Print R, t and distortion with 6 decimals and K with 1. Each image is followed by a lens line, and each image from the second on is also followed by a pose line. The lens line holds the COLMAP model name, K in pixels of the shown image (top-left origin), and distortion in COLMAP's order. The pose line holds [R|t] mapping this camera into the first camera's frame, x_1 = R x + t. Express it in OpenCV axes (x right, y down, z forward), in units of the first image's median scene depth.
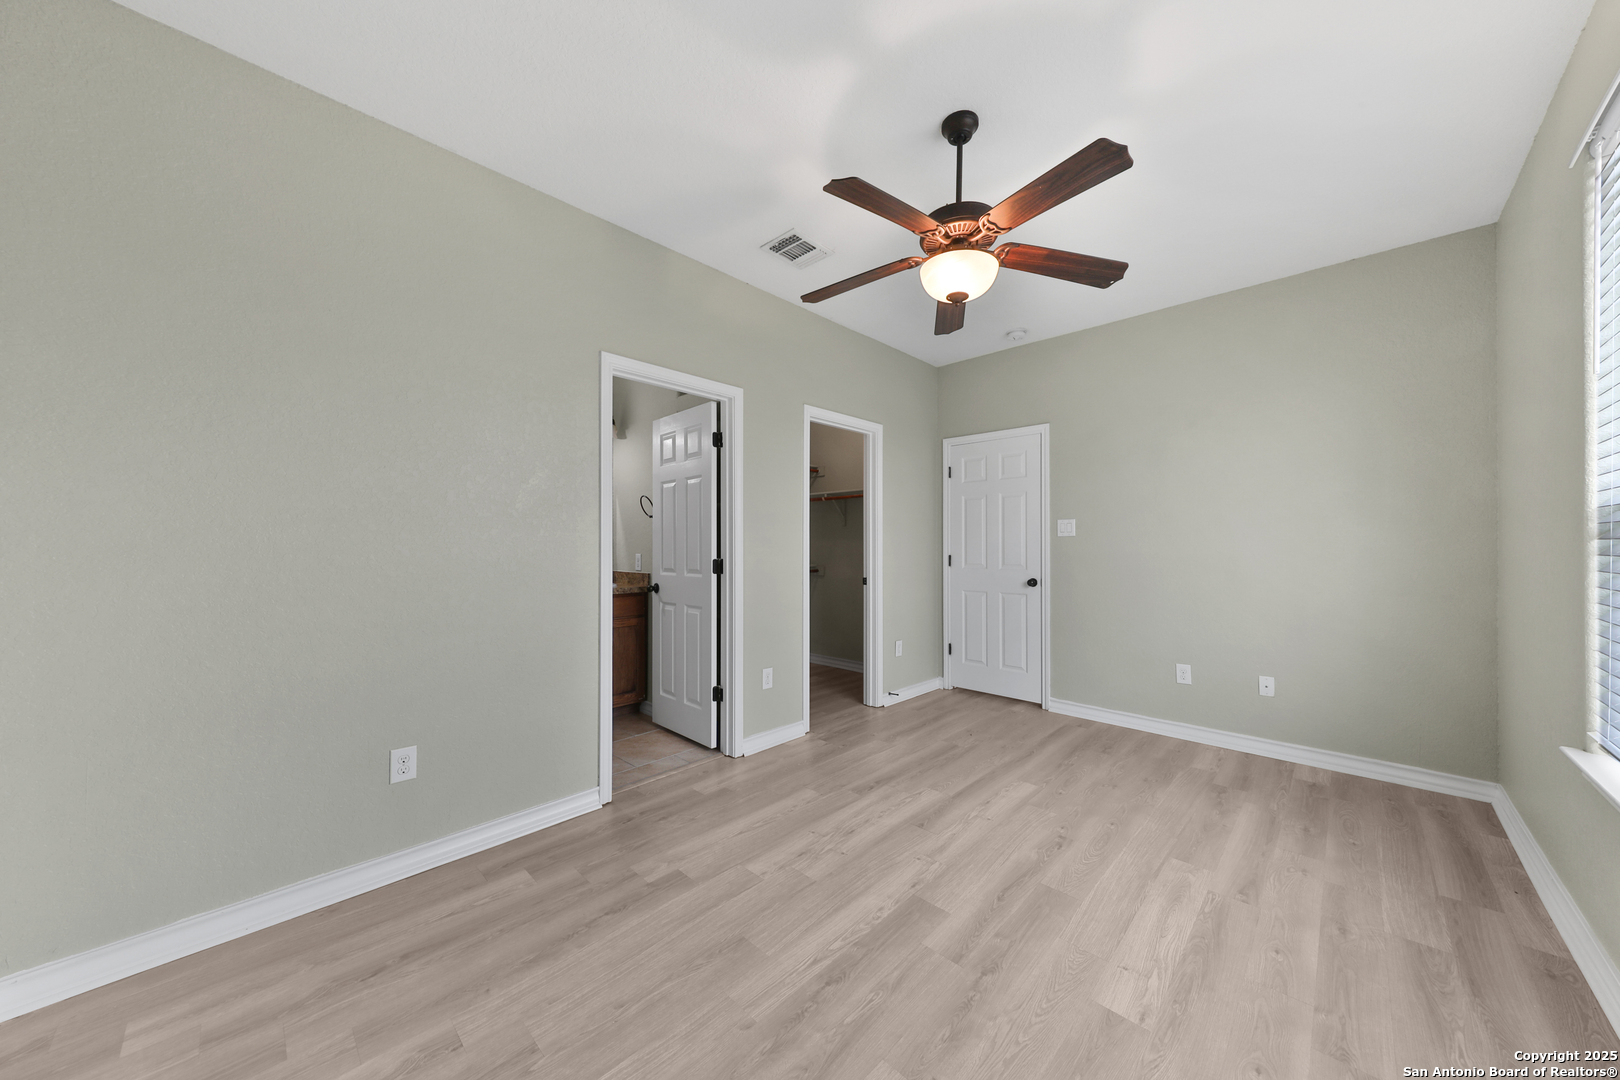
lens RADIAL K [[555.9, 0, 817.6], [0, 555.9, 567.7], [0, 0, 1]] dist [0.019540, -0.006391]
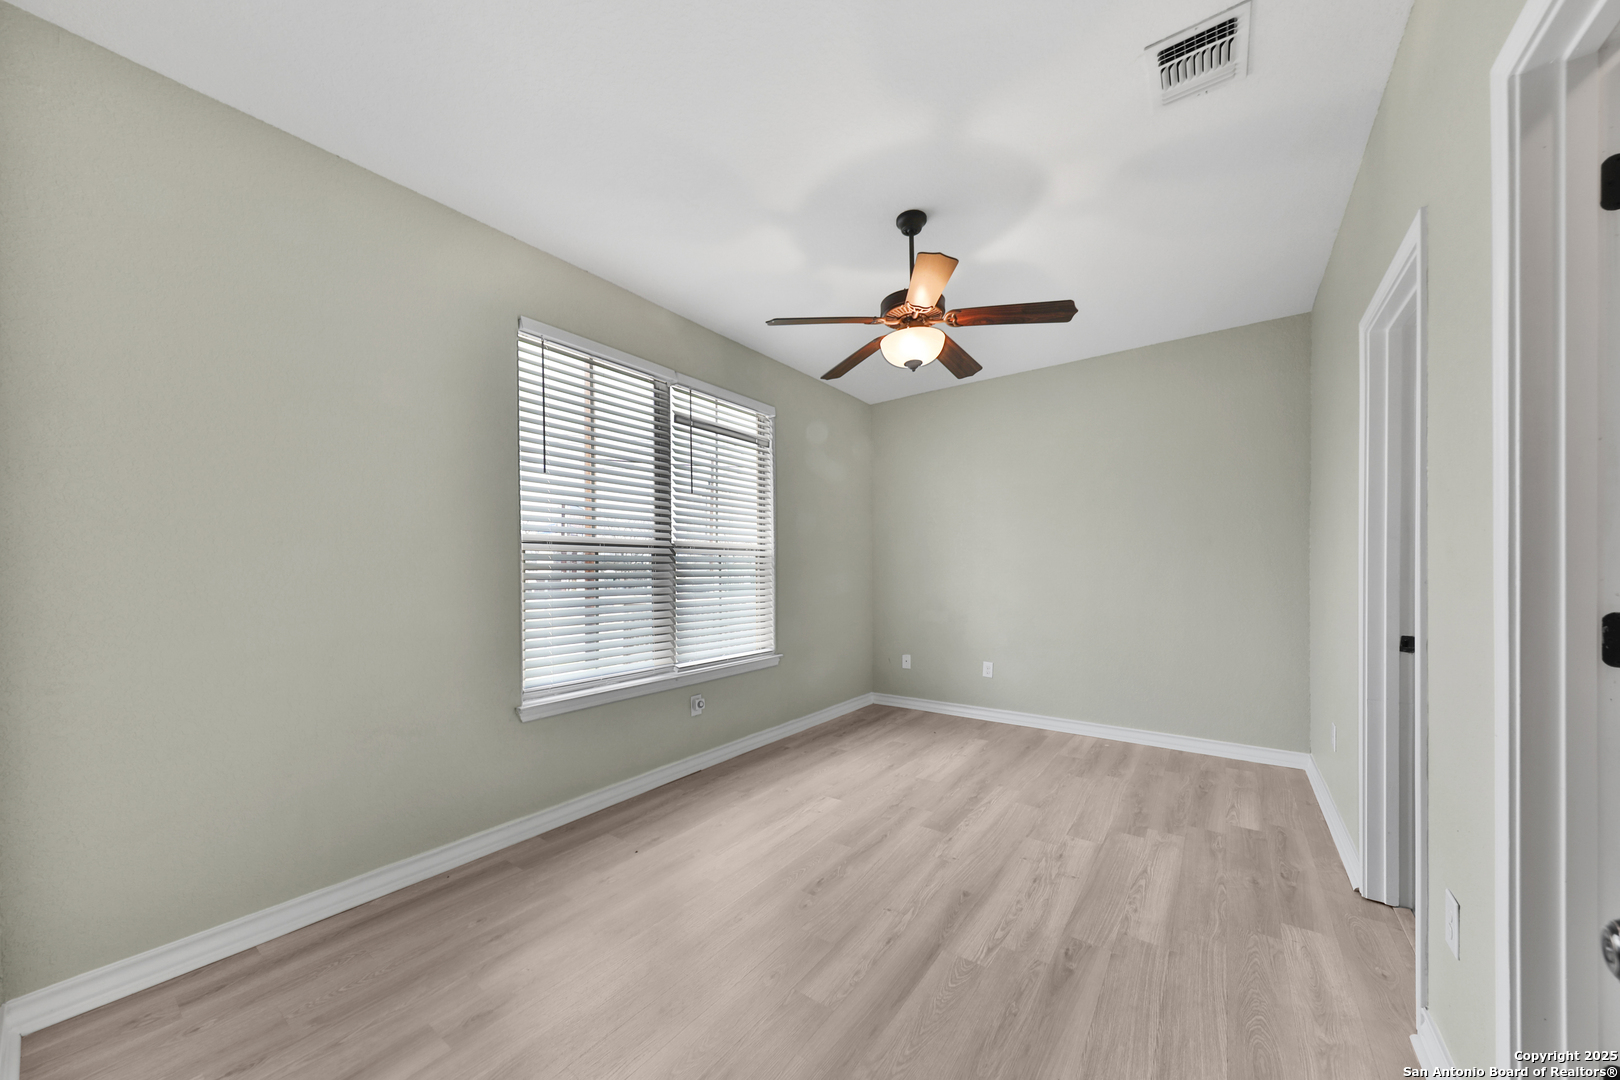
lens RADIAL K [[555.9, 0, 817.6], [0, 555.9, 567.7], [0, 0, 1]] dist [0.019540, -0.006391]
pose [[-0.990354, 0.002943, -0.138529, 0.587748], [-0.001751, 0.999429, 0.033745, -0.077595], [0.138549, 0.033662, -0.989783, 2.001933]]
